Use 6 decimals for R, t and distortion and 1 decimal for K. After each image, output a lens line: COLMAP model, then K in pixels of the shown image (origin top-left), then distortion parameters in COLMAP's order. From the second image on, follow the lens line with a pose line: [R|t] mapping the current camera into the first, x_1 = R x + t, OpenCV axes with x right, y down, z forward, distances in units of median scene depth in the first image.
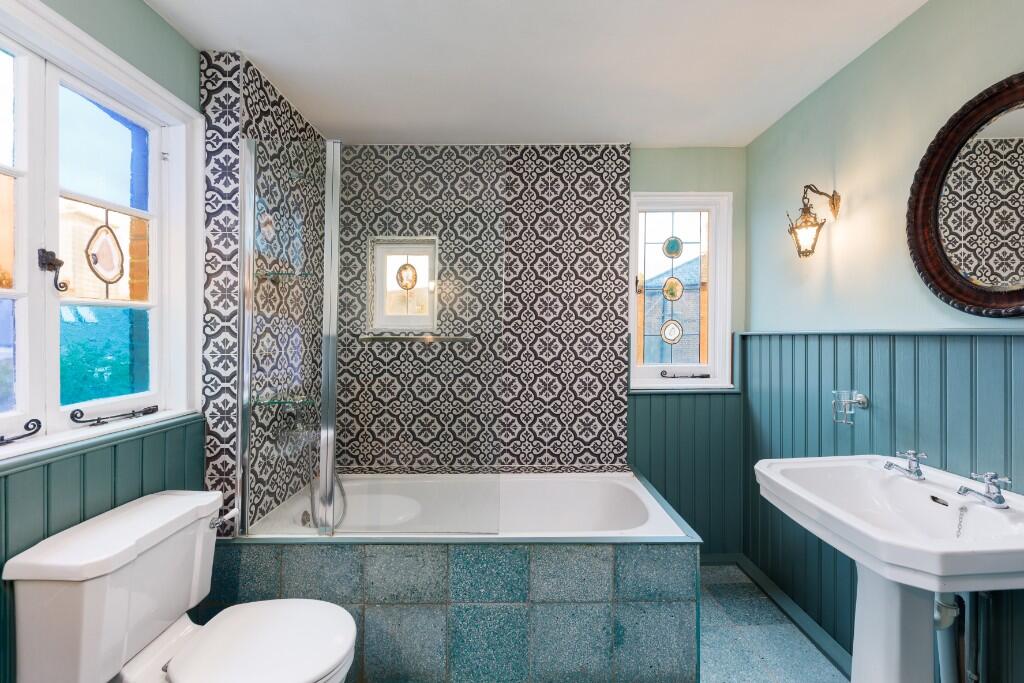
lens RADIAL K [[410.2, 0, 512.9], [0, 410.2, 336.3], [0, 0, 1]] dist [0.000950, -0.000144]
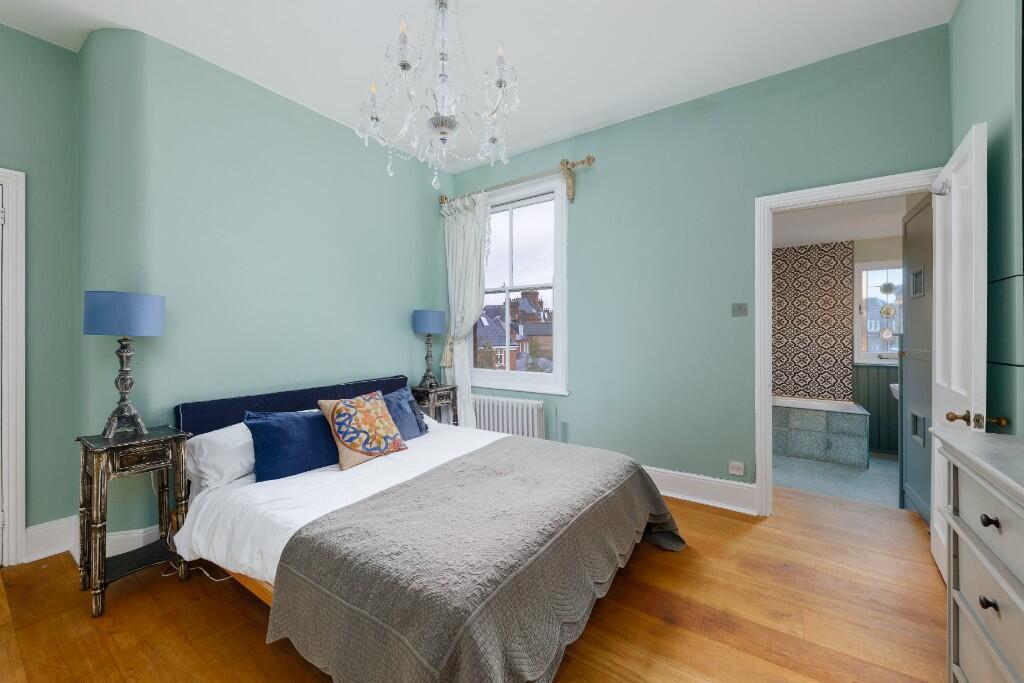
lens RADIAL K [[410.2, 0, 487.1], [0, 410.2, 326.6], [0, 0, 1]] dist [0.000950, -0.000144]
pose [[0.810318, -0.007372, -0.585944, 0.010688], [-0.003330, 0.999847, -0.017185, -0.007631], [0.585981, 0.015876, 0.810170, -1.669806]]
